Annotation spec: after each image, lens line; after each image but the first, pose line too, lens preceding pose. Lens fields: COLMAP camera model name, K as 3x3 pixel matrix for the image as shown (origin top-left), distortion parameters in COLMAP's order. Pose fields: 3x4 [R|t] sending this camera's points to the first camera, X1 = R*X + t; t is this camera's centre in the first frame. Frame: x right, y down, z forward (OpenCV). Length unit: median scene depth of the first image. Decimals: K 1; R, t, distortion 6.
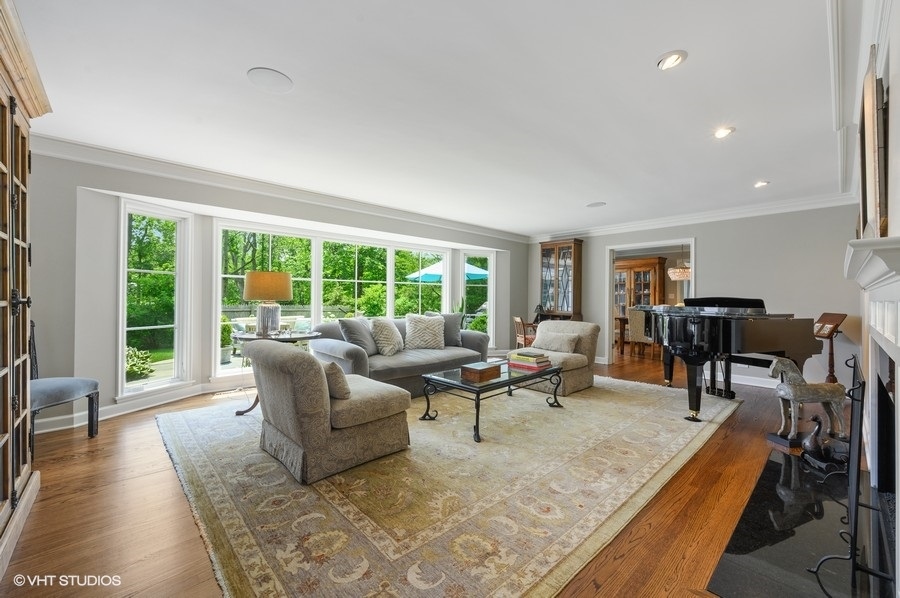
lens RADIAL K [[354.2, 0, 448.4], [0, 354.2, 294.4], [0, 0, 1]] dist [-0.001100, -0.000151]
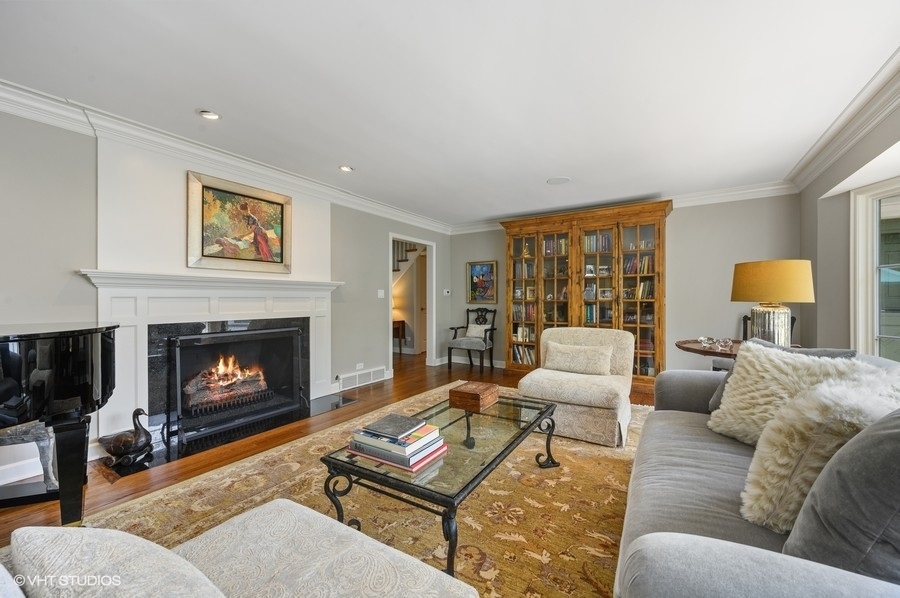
lens RADIAL K [[354.2, 0, 452.1], [0, 354.2, 298.5], [0, 0, 1]] dist [-0.001100, -0.000151]
pose [[-0.965070, -0.012517, -0.261694, 0.362362], [-0.012632, 0.999919, -0.001243, 0.005681], [0.261688, 0.002107, -0.965150, 1.876467]]
